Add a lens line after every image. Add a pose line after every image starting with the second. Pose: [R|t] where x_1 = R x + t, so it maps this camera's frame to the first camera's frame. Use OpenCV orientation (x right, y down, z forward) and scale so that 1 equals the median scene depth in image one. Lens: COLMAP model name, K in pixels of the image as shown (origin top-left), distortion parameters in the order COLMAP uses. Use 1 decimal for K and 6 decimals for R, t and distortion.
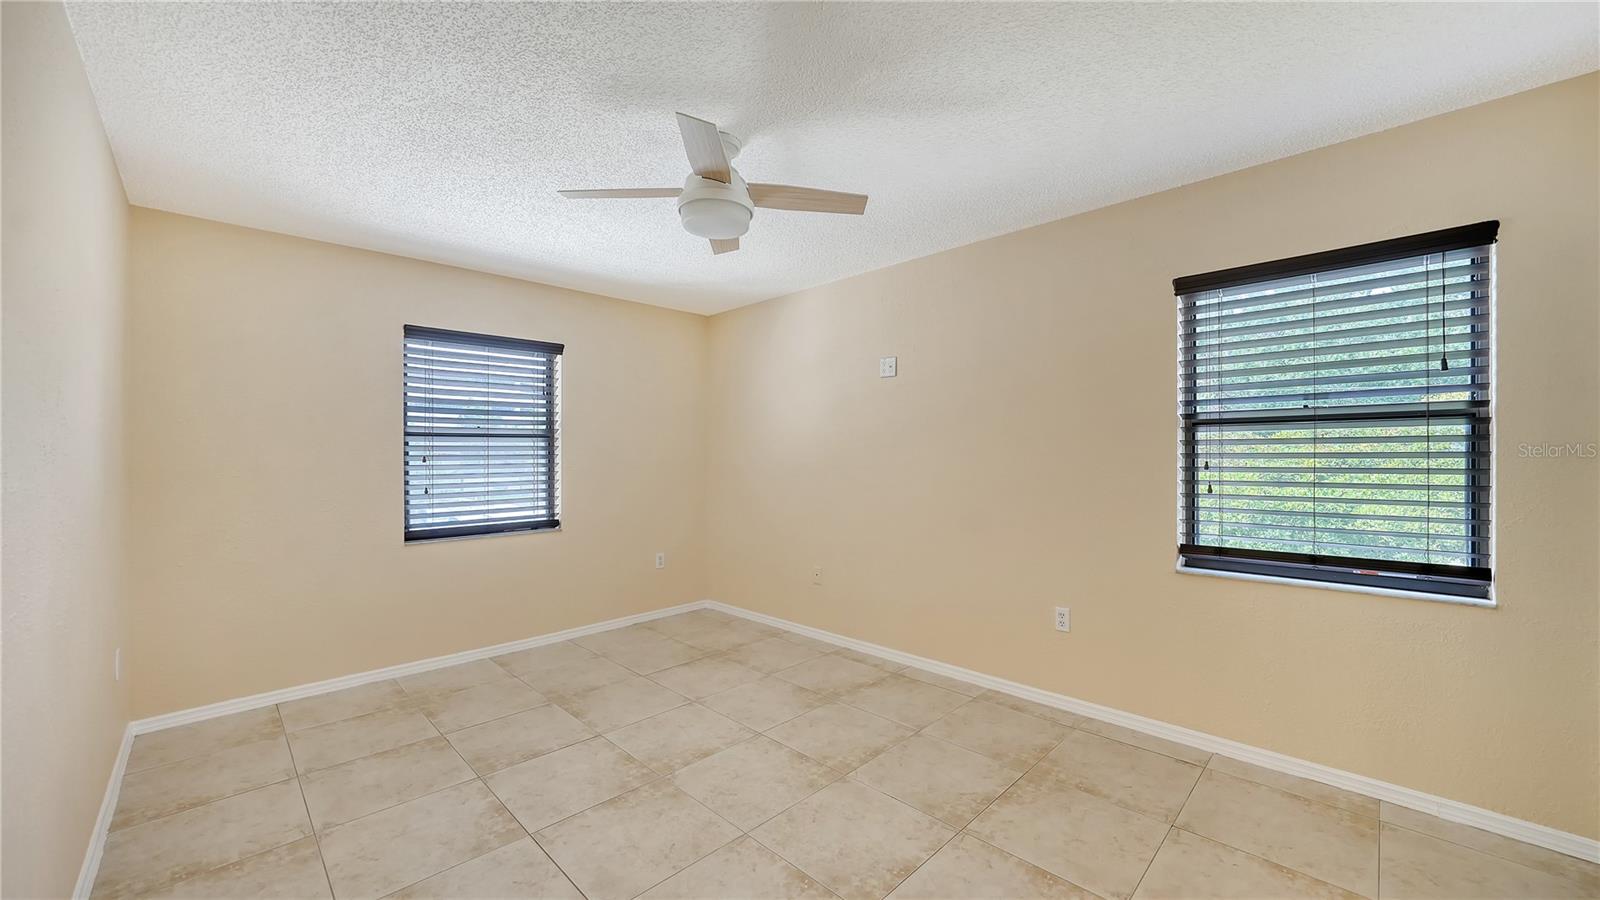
lens RADIAL K [[602.4, 0, 800.5], [0, 602.4, 458.0], [0, 0, 1]] dist [0.000268, 0.000144]
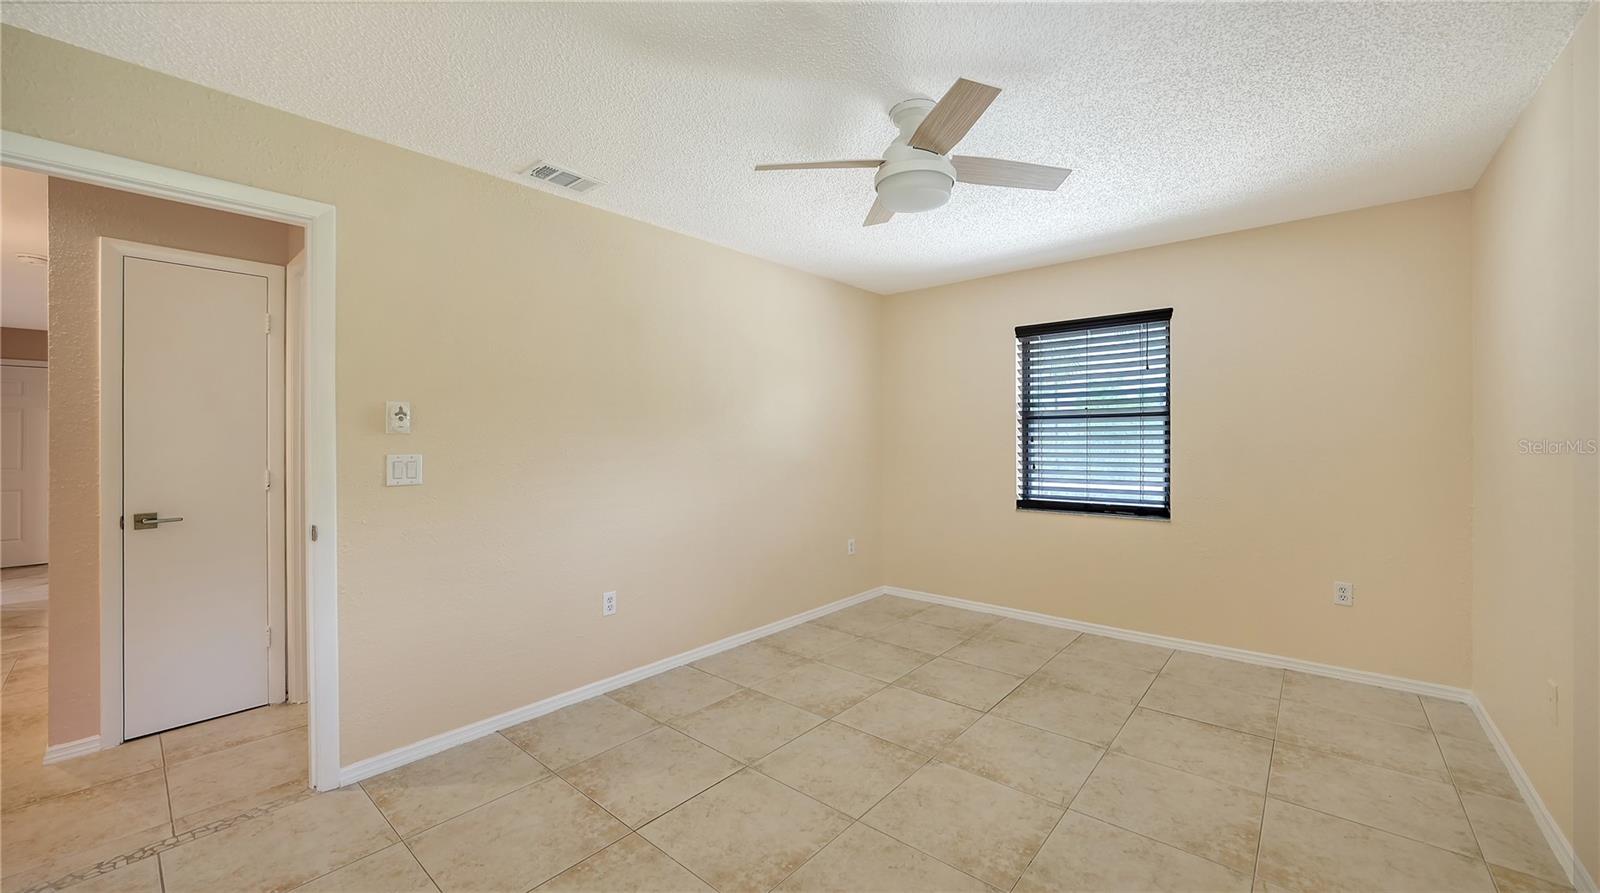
lens RADIAL K [[602.4, 0, 800.9], [0, 602.4, 439.5], [0, 0, 1]] dist [0.000268, 0.000144]
pose [[0.078662, 0.005062, -0.996888, 0.514329], [0.004402, 0.999976, 0.005425, -0.006593], [0.996892, -0.004815, 0.078638, 0.480708]]
